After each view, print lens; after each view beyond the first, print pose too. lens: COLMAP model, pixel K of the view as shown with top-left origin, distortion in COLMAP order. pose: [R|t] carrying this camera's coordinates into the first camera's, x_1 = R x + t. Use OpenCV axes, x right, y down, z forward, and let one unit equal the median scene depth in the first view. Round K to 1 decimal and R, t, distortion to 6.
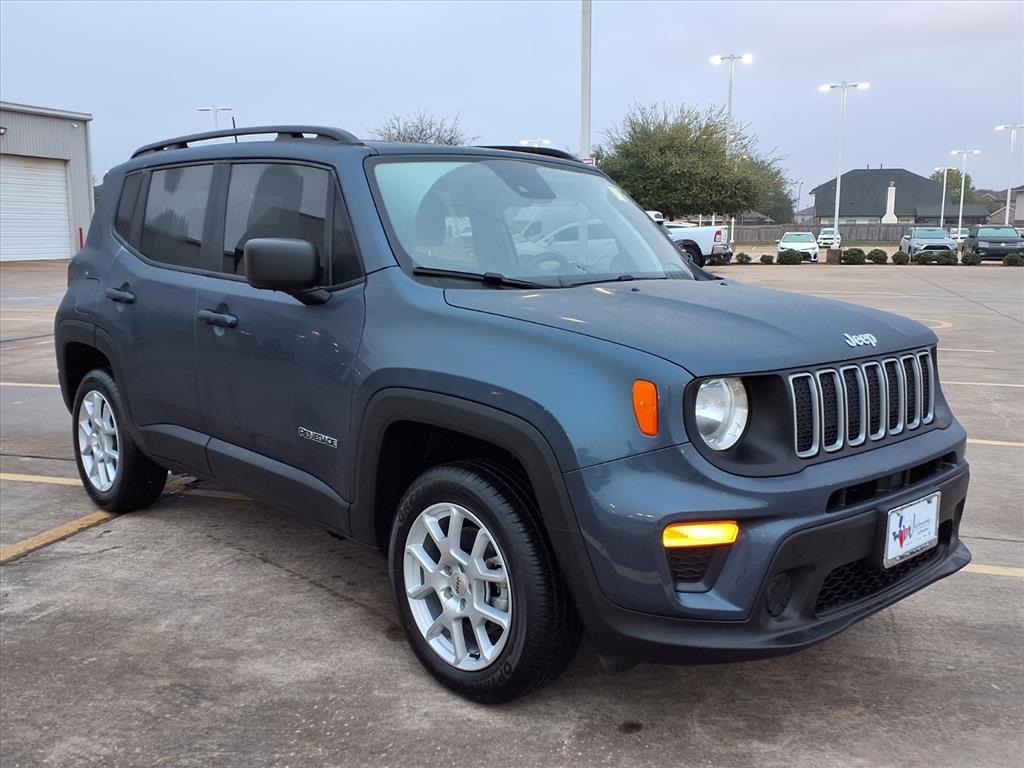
lens RADIAL K [[1007.5, 0, 472.2], [0, 1007.5, 397.8], [0, 0, 1]] dist [0.036530, 0.000000]
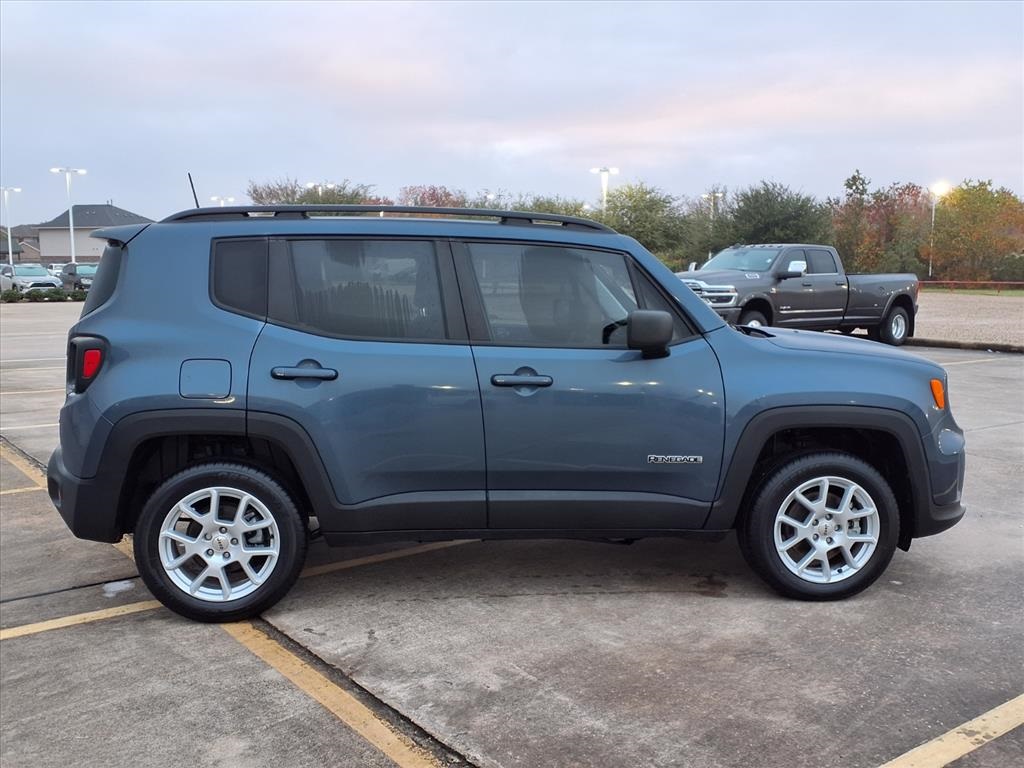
lens RADIAL K [[1007.5, 0, 507.2], [0, 1007.5, 381.4], [0, 0, 1]] dist [0.036530, 0.000000]
pose [[0.570152, -0.092757, 0.816286, -1.145512], [0.131142, 0.991141, 0.021028, -0.100519], [-0.811005, 0.095060, 0.577265, 0.353432]]
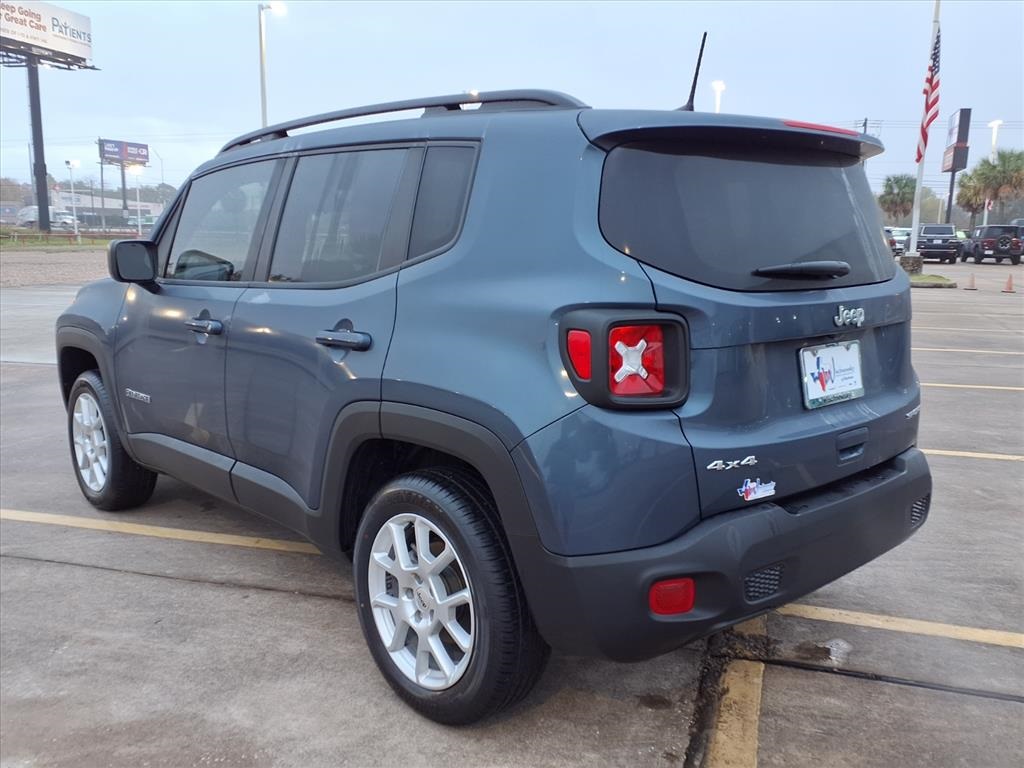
lens RADIAL K [[901.8, 0, 515.9], [0, 901.8, 388.4], [0, 0, 1]] dist [0.008060, -0.008226]
pose [[-0.999414, -0.007625, -0.033383, -0.160598], [-0.018140, 0.944753, 0.327280, -0.348520], [0.029043, 0.327694, -0.944338, 2.090216]]
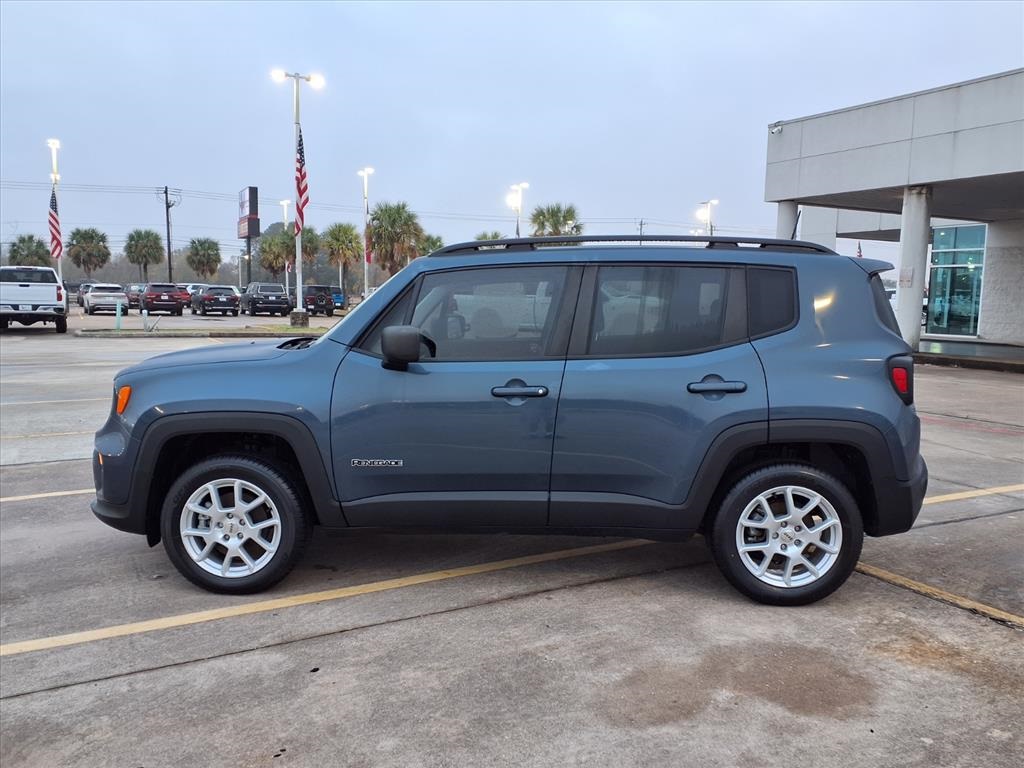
lens RADIAL K [[816.8, 0, 509.5], [0, 816.8, 387.3], [0, 0, 1]] dist [0.044362, -0.045611]
pose [[-0.684150, 0.068661, -0.726102, 0.816973], [-0.133475, 0.966958, 0.217200, -0.338631], [0.717023, 0.245514, -0.652380, 1.893938]]
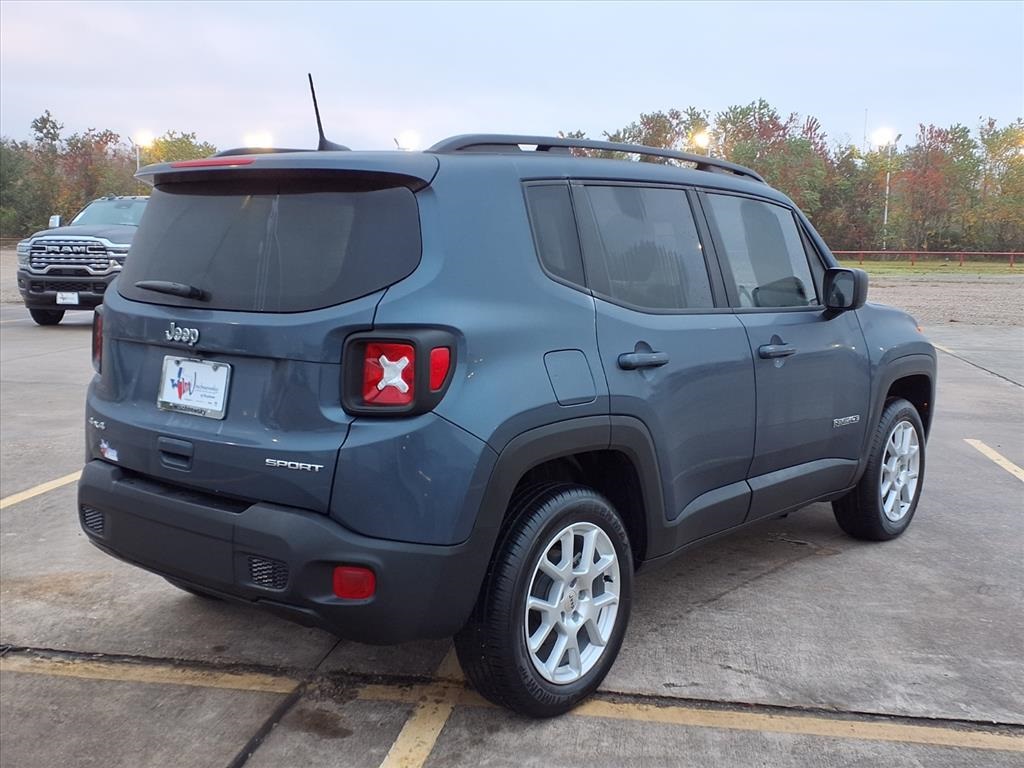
lens RADIAL K [[1136.2, 0, 505.6], [0, 1136.2, 379.8], [0, 0, 1]] dist [0.007147, 0.000000]
pose [[-0.158402, -0.132716, 0.978415, -1.284026], [0.148785, 0.976402, 0.156531, -0.260221], [-0.976100, 0.170369, -0.134918, 1.380078]]
